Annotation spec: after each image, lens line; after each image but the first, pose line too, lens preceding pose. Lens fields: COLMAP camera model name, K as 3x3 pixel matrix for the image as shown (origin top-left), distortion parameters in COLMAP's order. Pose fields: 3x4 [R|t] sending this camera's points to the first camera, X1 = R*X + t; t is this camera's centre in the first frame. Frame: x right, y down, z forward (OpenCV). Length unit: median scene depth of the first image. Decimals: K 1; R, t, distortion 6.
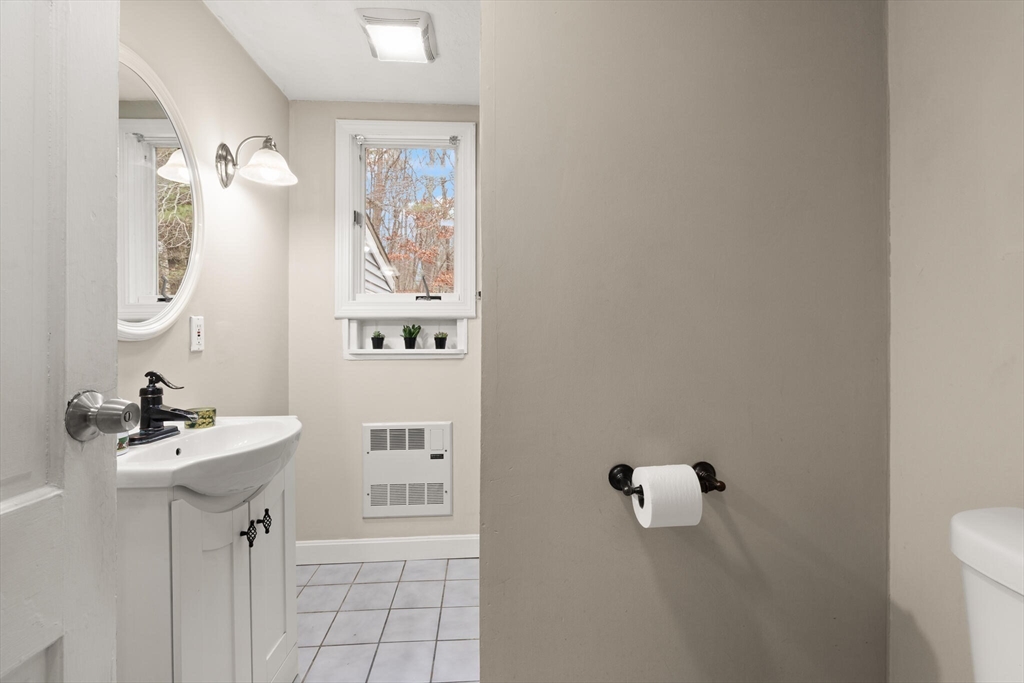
lens RADIAL K [[475.0, 0, 512.5], [0, 475.0, 334.2], [0, 0, 1]] dist [0.011603, -0.003763]
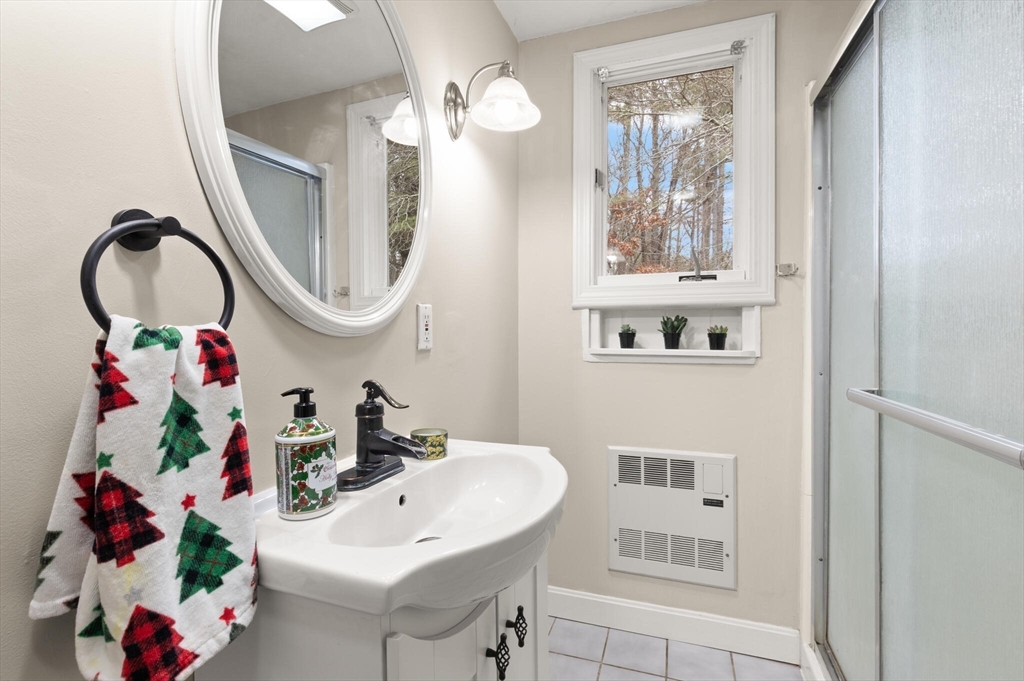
lens RADIAL K [[475.0, 0, 514.3], [0, 475.0, 340.2], [0, 0, 1]] dist [0.011603, -0.003763]
pose [[0.922814, 0.010102, -0.385113, -0.162805], [-0.001722, 0.999754, 0.022100, 0.002044], [0.385241, -0.019731, 0.922605, 0.243854]]
